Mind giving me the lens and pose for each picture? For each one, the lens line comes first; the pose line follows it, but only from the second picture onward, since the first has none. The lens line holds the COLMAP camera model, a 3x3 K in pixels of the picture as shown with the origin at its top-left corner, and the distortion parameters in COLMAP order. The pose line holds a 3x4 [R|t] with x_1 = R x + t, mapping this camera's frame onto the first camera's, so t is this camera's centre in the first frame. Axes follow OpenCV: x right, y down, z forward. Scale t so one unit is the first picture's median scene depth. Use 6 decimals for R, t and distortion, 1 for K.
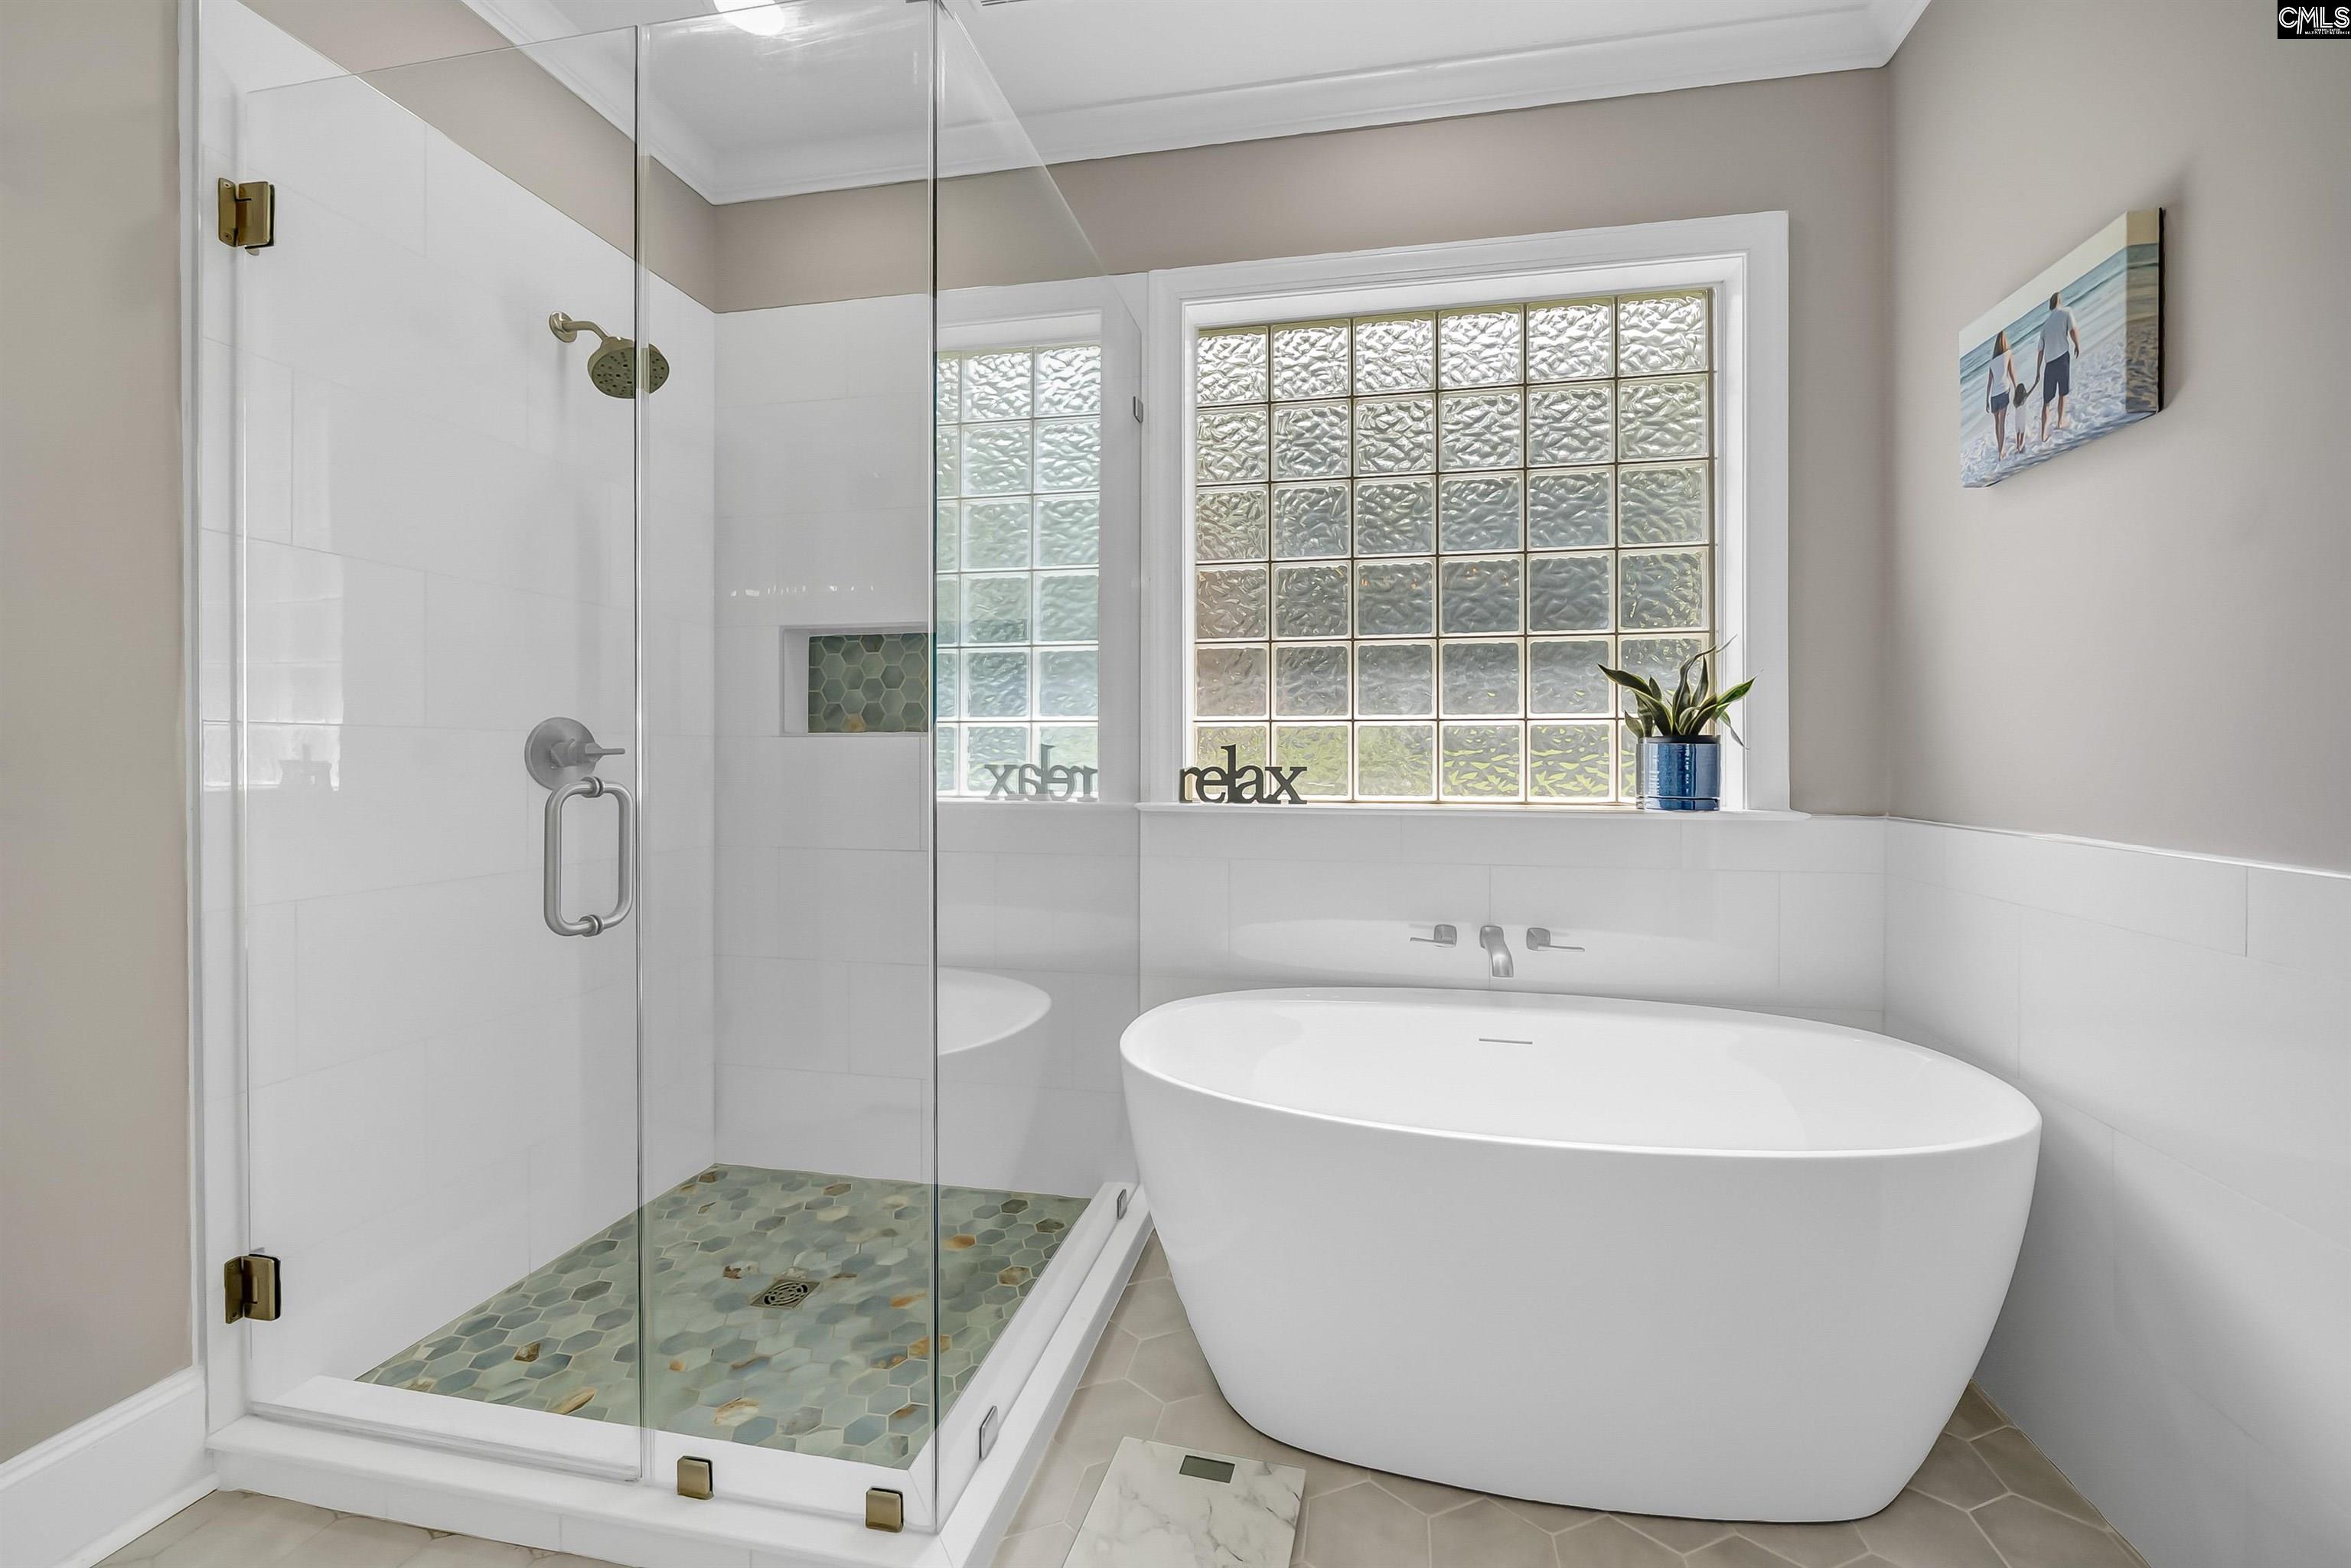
lens RADIAL K [[871.5, 0, 1186.6], [0, 871.5, 764.5], [0, 0, 1]] dist [-0.000997, 0.000138]
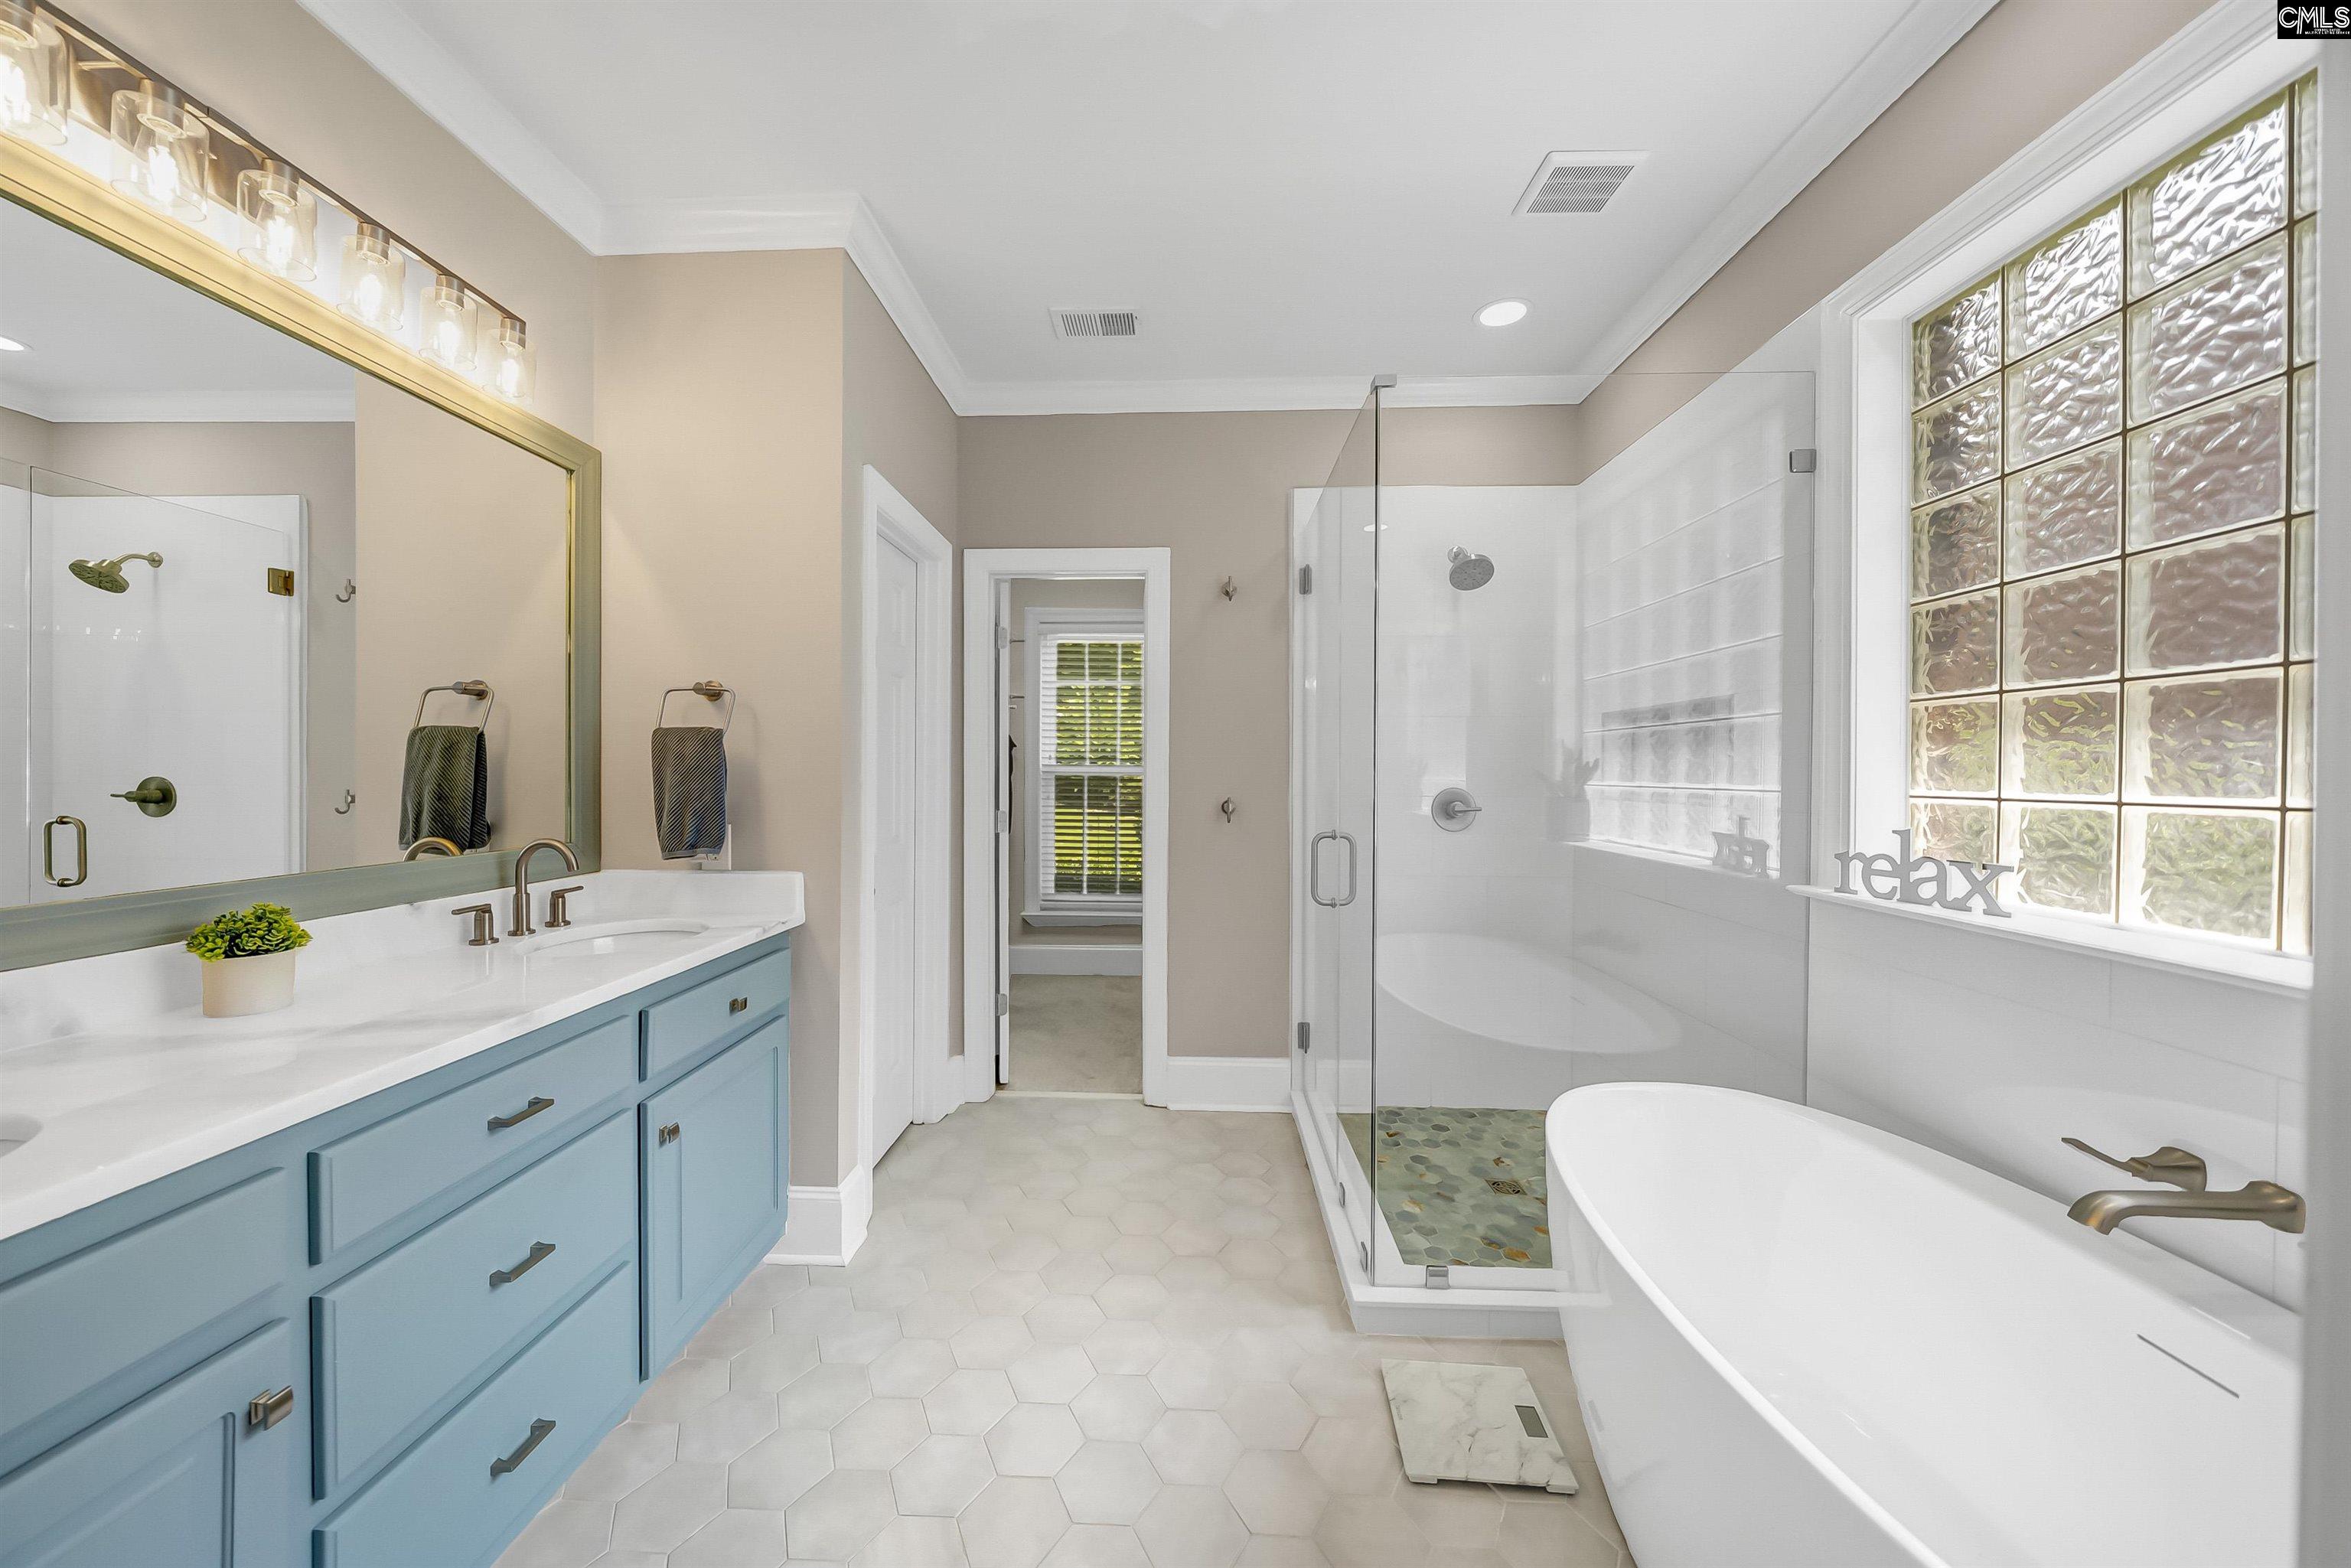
lens RADIAL K [[832.8, 0, 1159.6], [0, 832.8, 781.6], [0, 0, 1]] dist [-0.002521, -0.000151]
pose [[0.132974, 0.009215, -0.991077, 0.769716], [-0.006863, 0.999941, 0.008377, -0.072773], [0.991096, 0.005688, 0.133029, 0.217982]]
